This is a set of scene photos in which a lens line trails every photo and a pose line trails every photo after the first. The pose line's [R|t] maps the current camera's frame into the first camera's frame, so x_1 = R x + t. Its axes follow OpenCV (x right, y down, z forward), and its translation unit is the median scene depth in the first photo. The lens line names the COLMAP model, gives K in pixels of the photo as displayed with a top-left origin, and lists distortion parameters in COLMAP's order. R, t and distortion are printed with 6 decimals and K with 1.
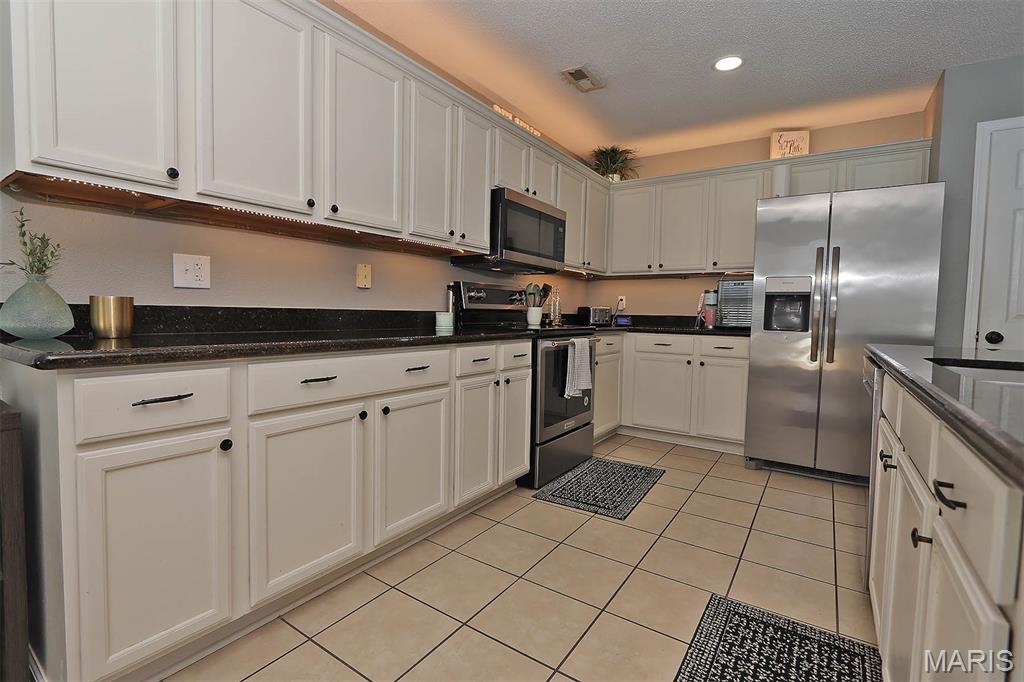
lens RADIAL K [[472.0, 0, 507.0], [0, 472.0, 339.1], [0, 0, 1]] dist [-0.019110, 0.003147]
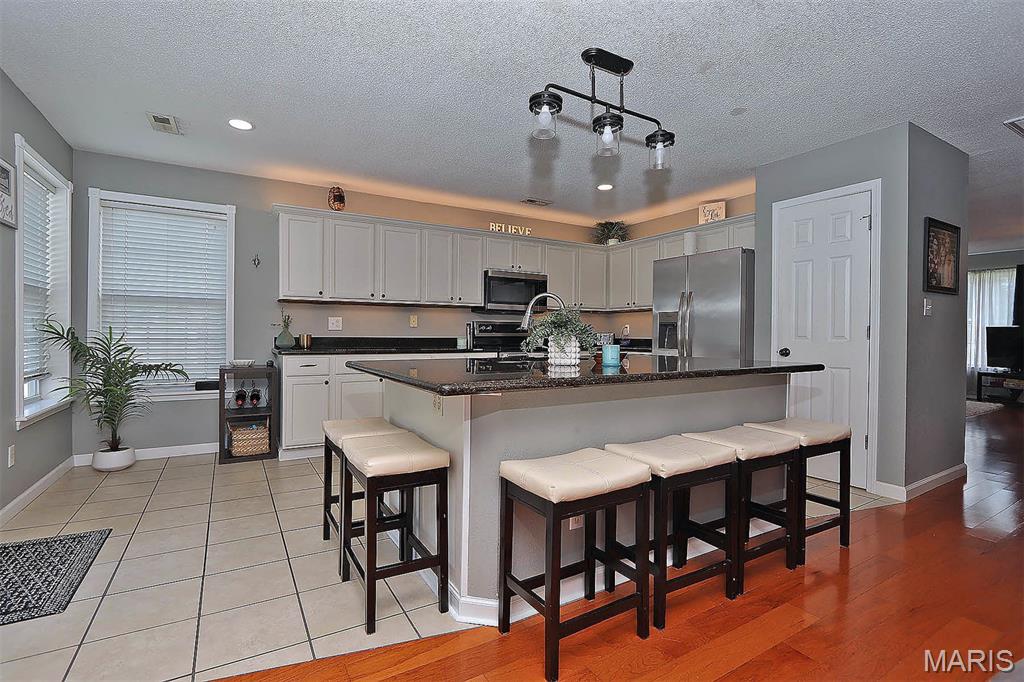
lens RADIAL K [[472.0, 0, 505.8], [0, 472.0, 337.5], [0, 0, 1]] dist [-0.019110, 0.003147]
pose [[0.905024, -0.010407, -0.425233, 0.773814], [-0.014092, 0.998418, -0.054427, 0.035953], [0.425127, 0.055250, 0.903446, -0.568740]]
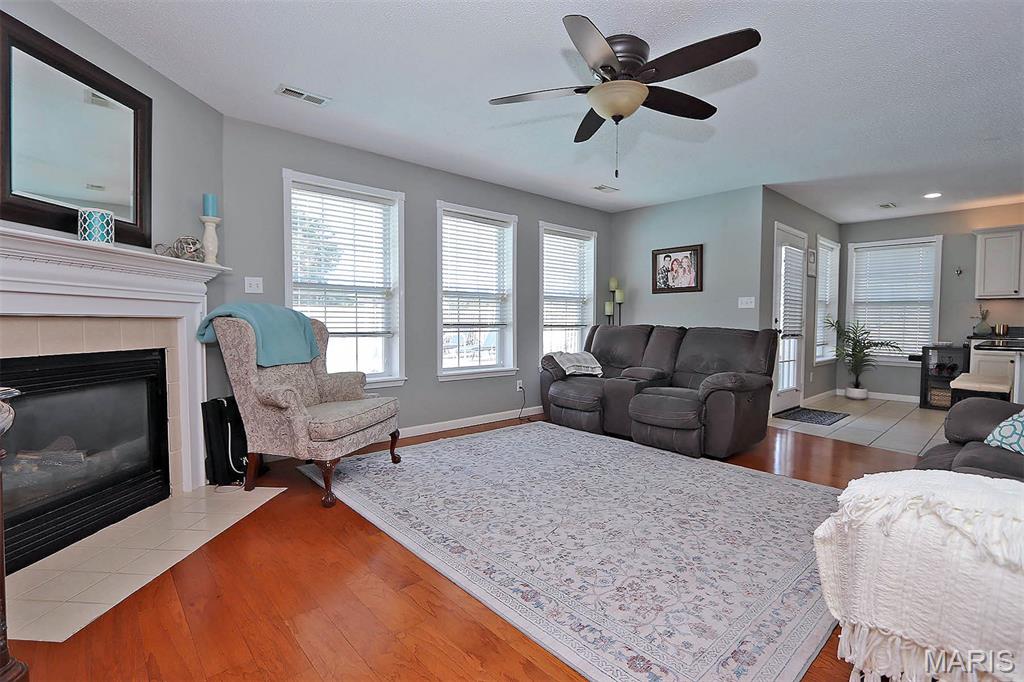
lens RADIAL K [[472.0, 0, 504.8], [0, 472.0, 339.7], [0, 0, 1]] dist [-0.019110, 0.003147]
pose [[-0.247502, 0.017431, -0.968731, 1.864519], [-0.065918, 0.997219, 0.034785, 0.081465], [0.966643, 0.072466, -0.245664, -0.965947]]
